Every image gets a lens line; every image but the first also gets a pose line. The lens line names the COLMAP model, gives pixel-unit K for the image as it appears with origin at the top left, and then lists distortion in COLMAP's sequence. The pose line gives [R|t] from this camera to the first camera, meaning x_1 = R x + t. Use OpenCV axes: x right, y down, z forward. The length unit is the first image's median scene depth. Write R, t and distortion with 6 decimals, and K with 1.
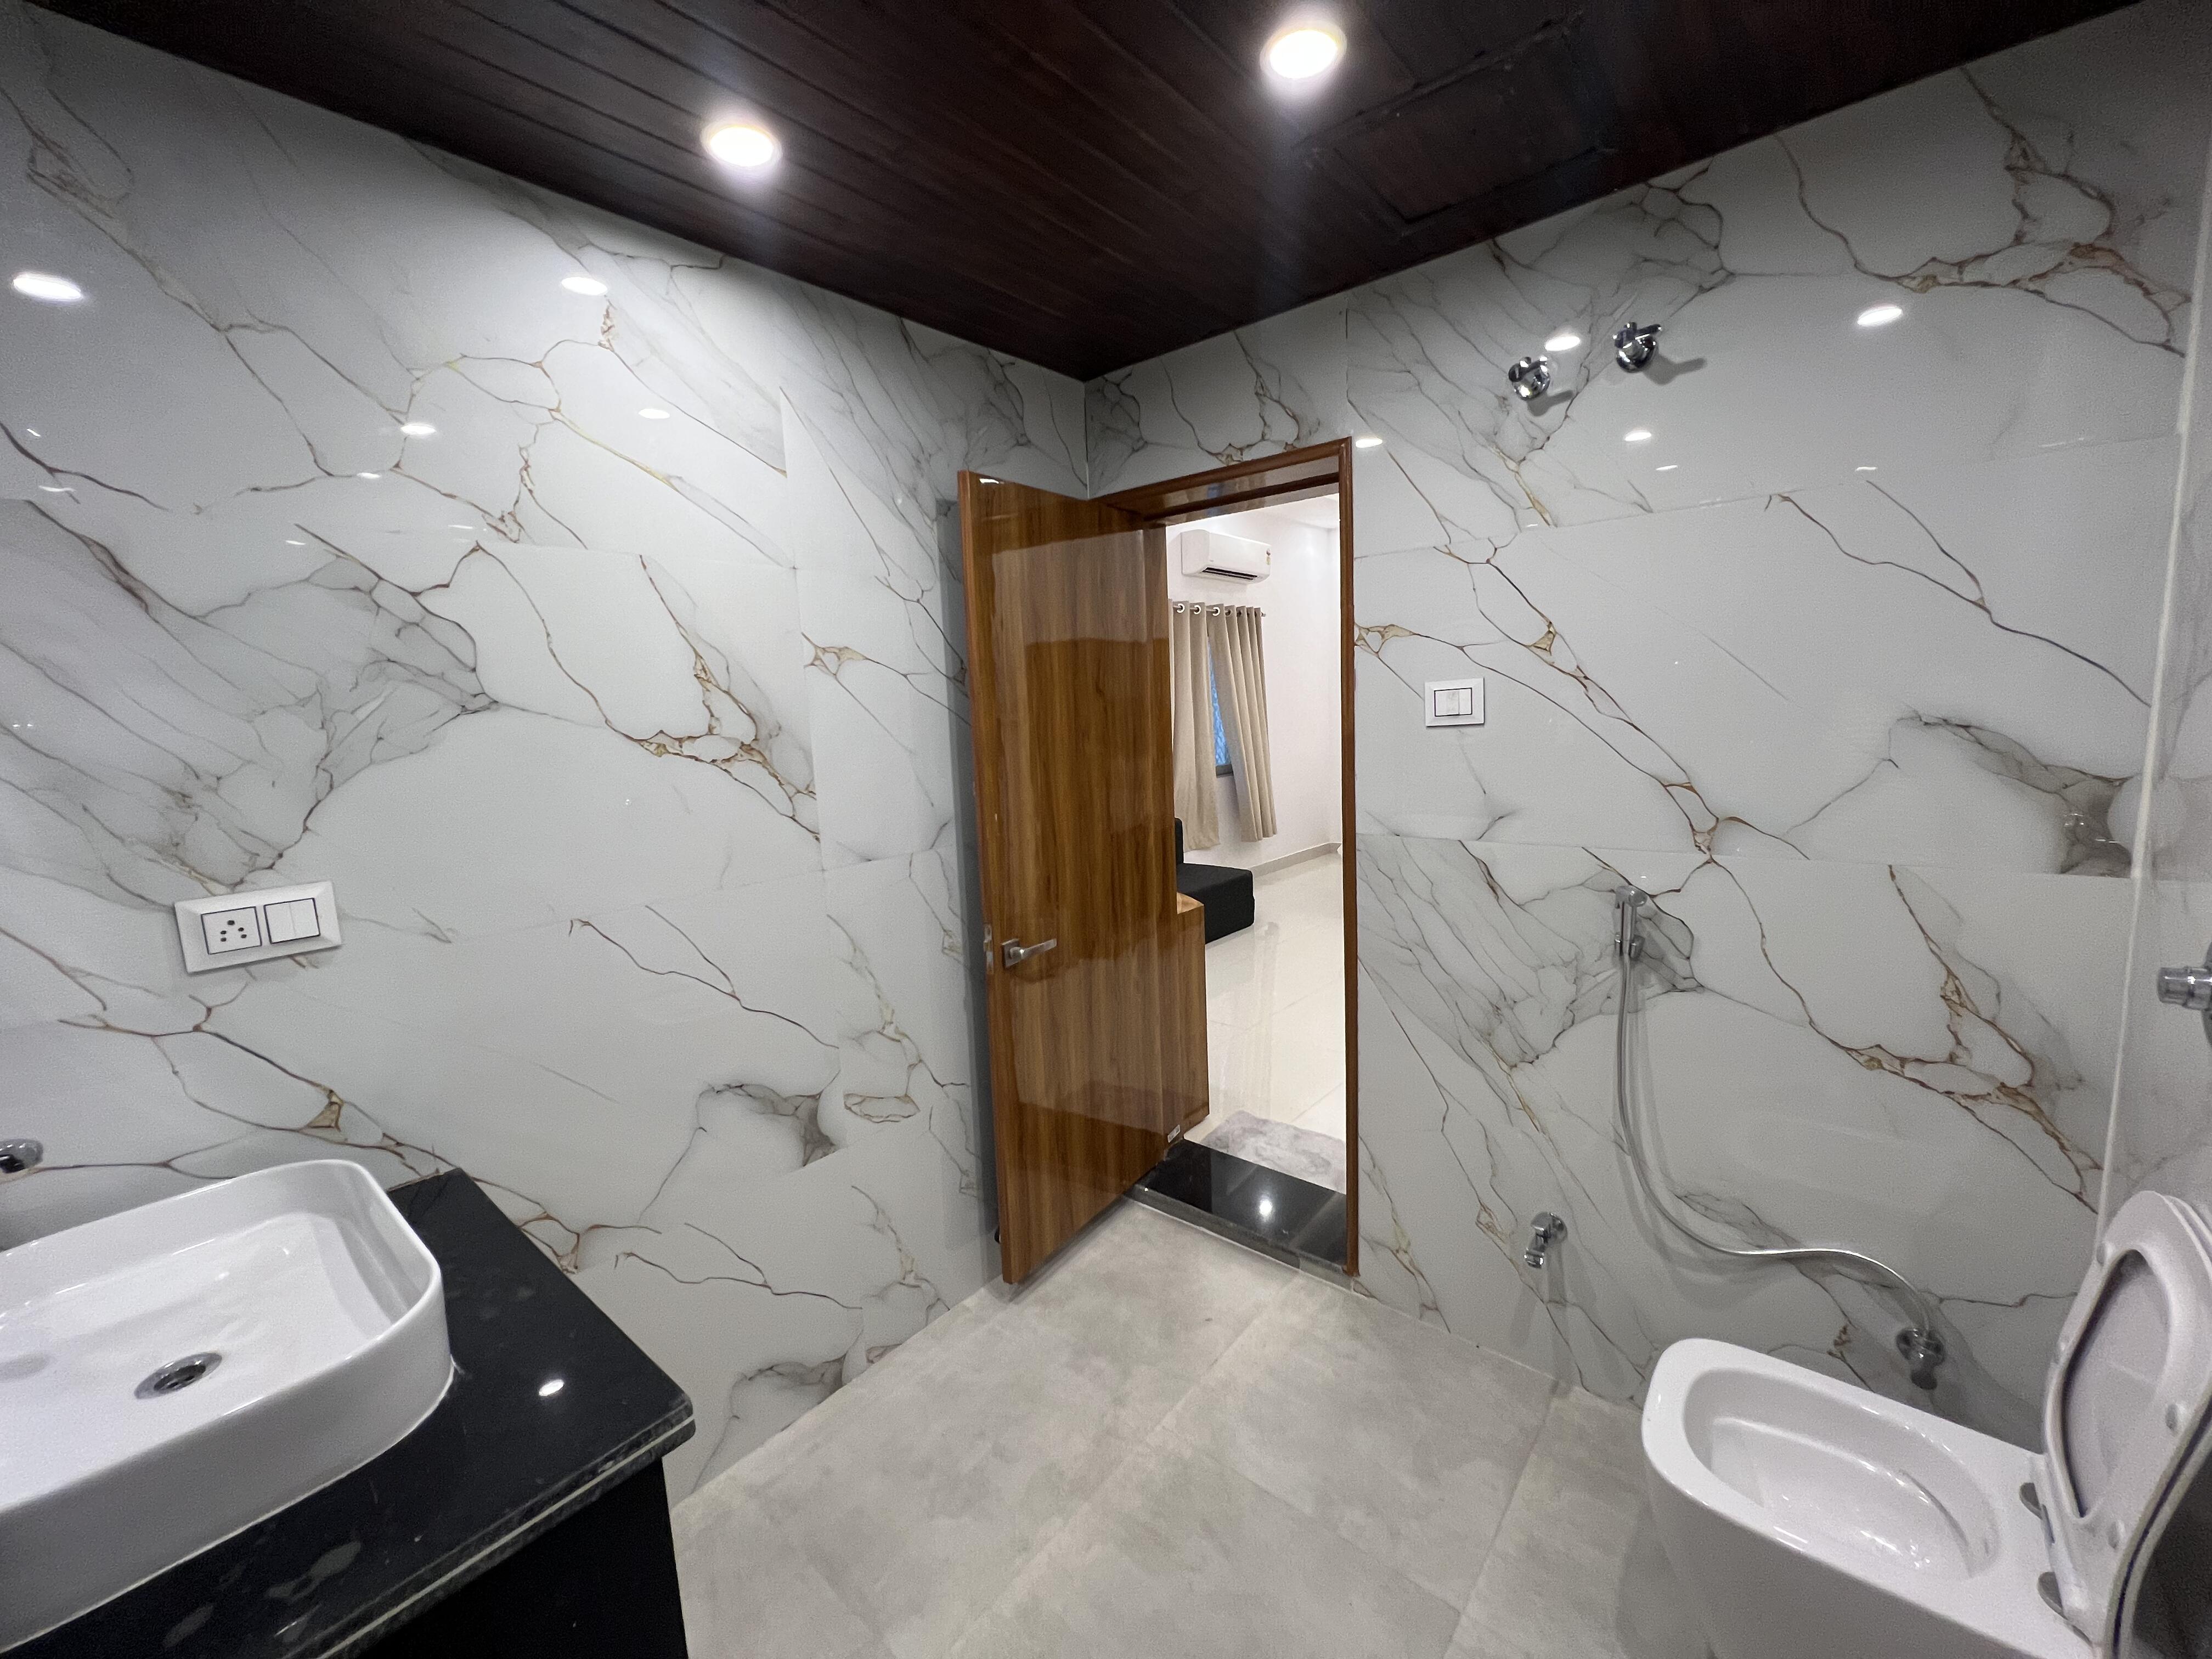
lens RADIAL K [[889.1, 0, 1106.2], [0, 889.1, 831.5], [0, 0, 1]] dist [0.000729, 0.000668]
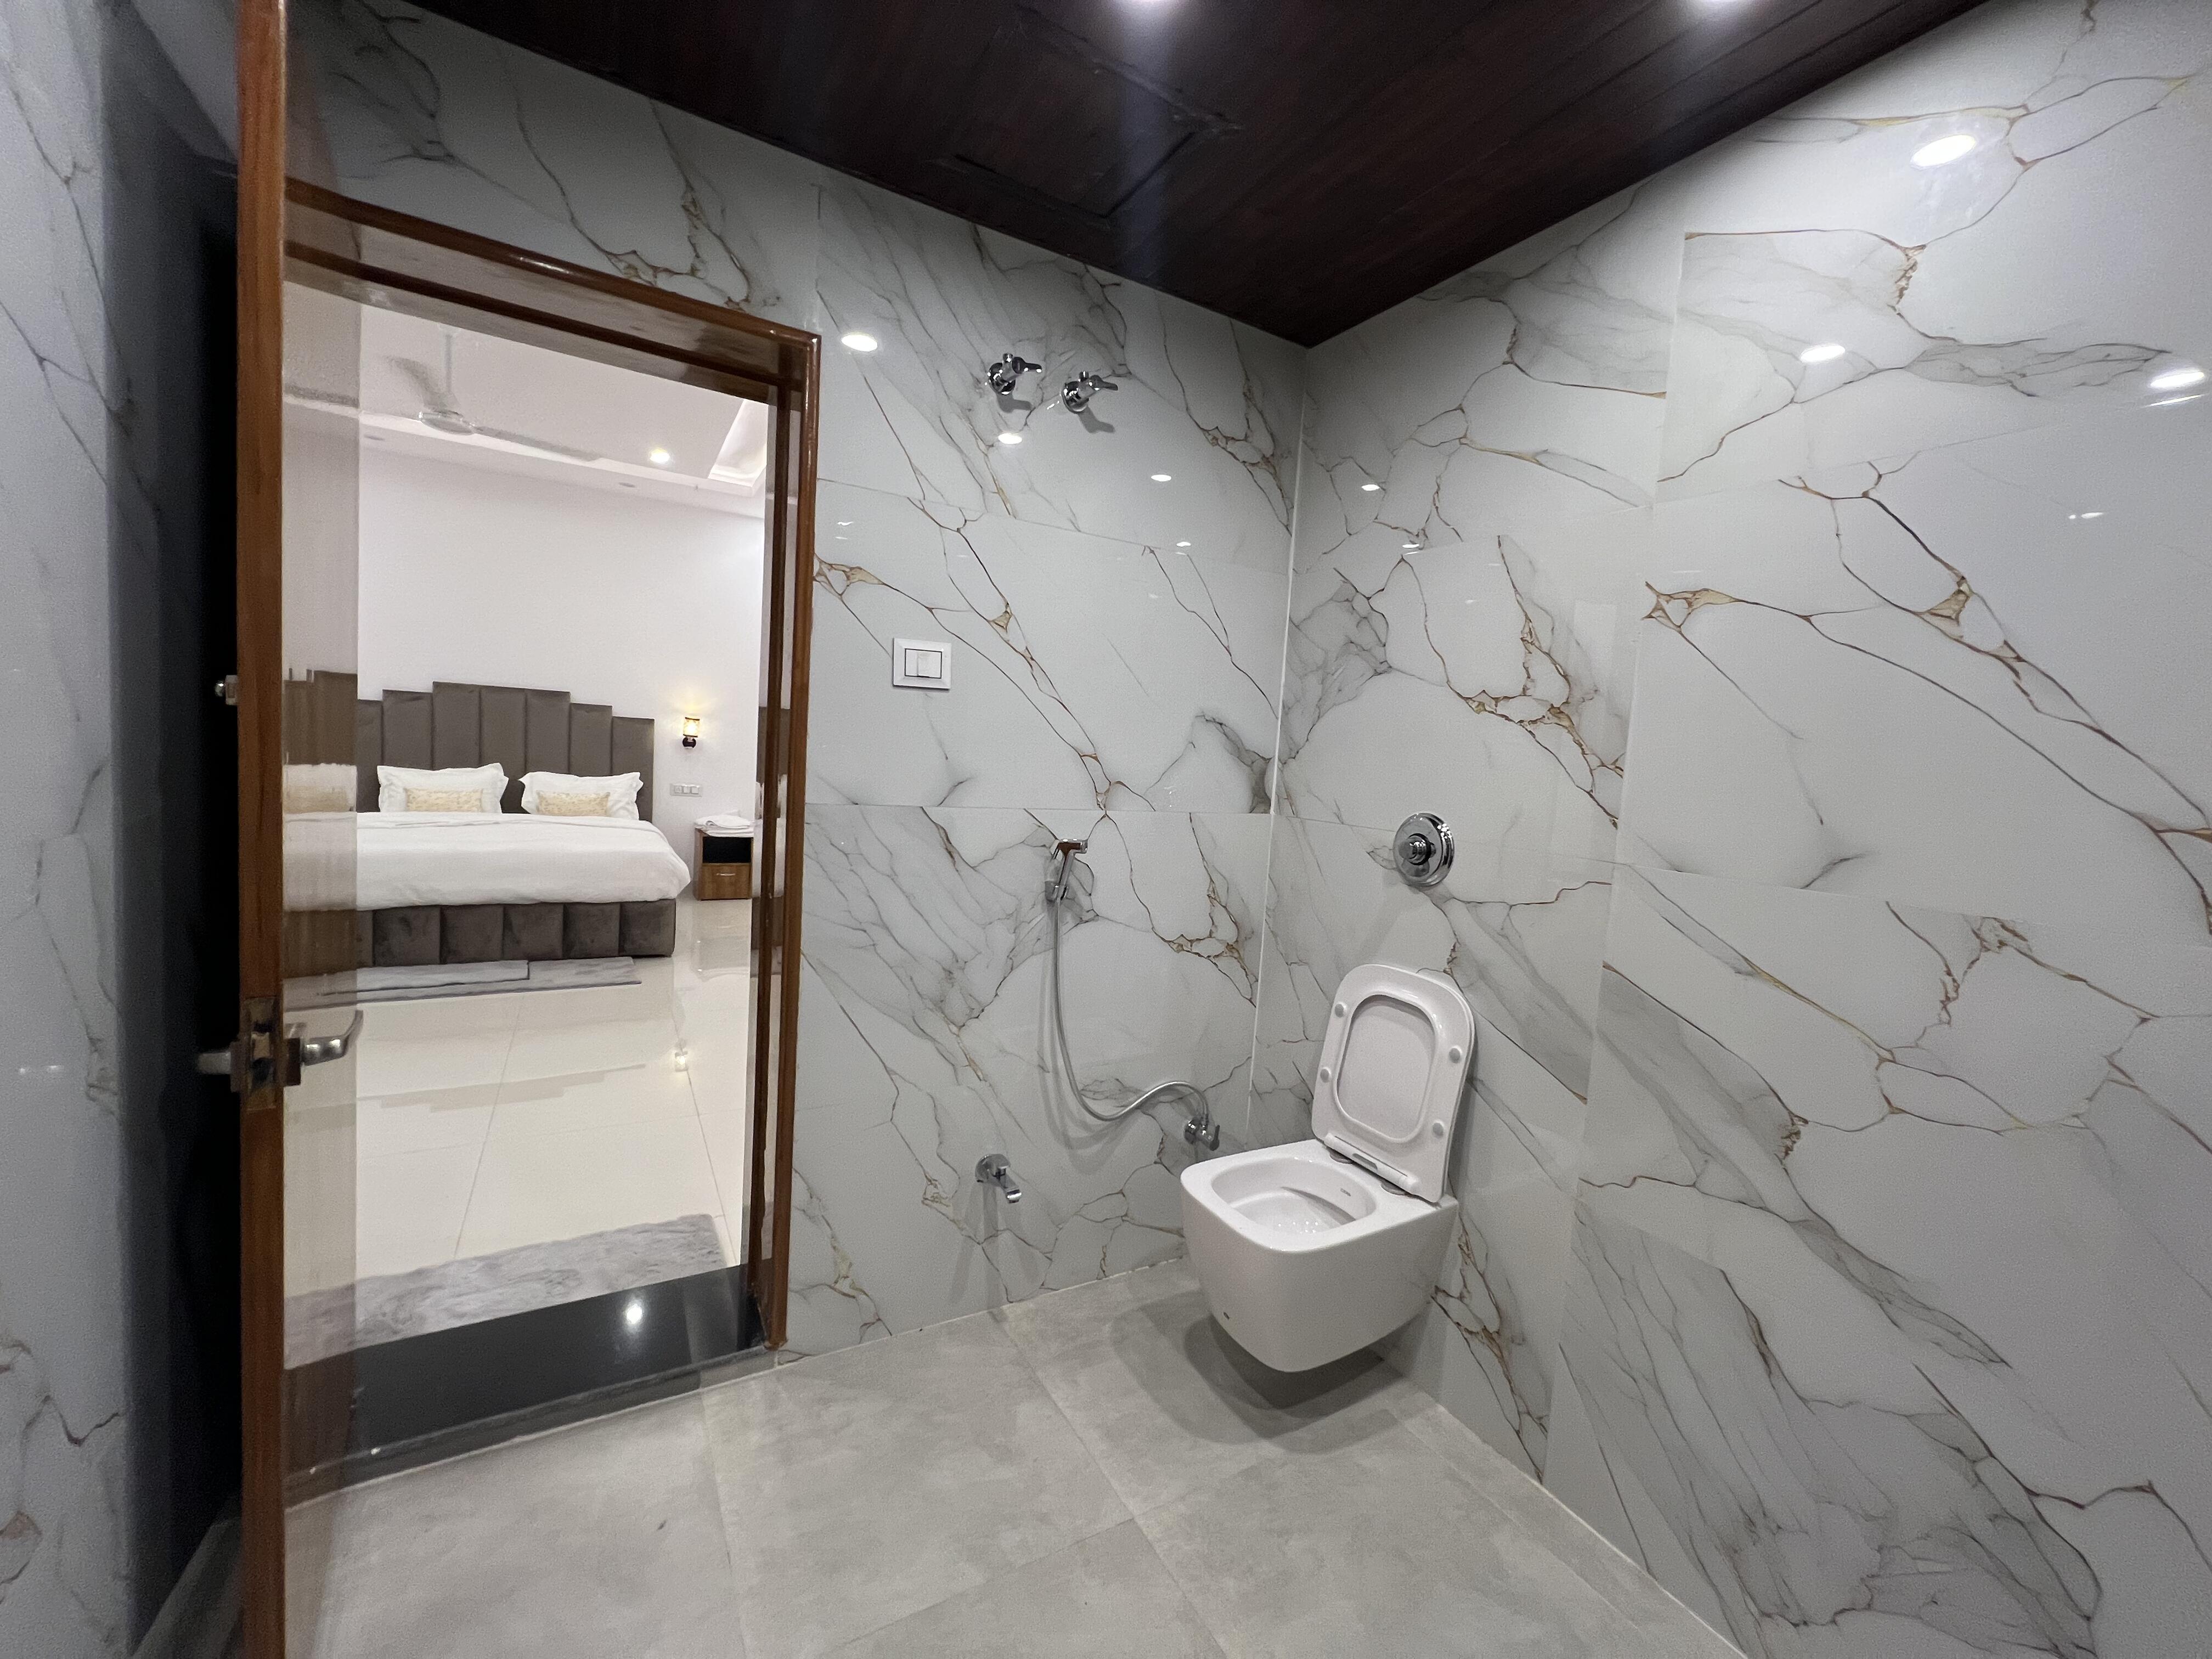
lens RADIAL K [[889.1, 0, 1105.0], [0, 889.1, 829.8], [0, 0, 1]] dist [0.000729, 0.000668]
pose [[0.331541, -0.015958, 0.943306, -0.478610], [0.054218, 0.998527, -0.002163, 0.050439], [-0.941882, 0.051861, 0.331918, 0.514844]]
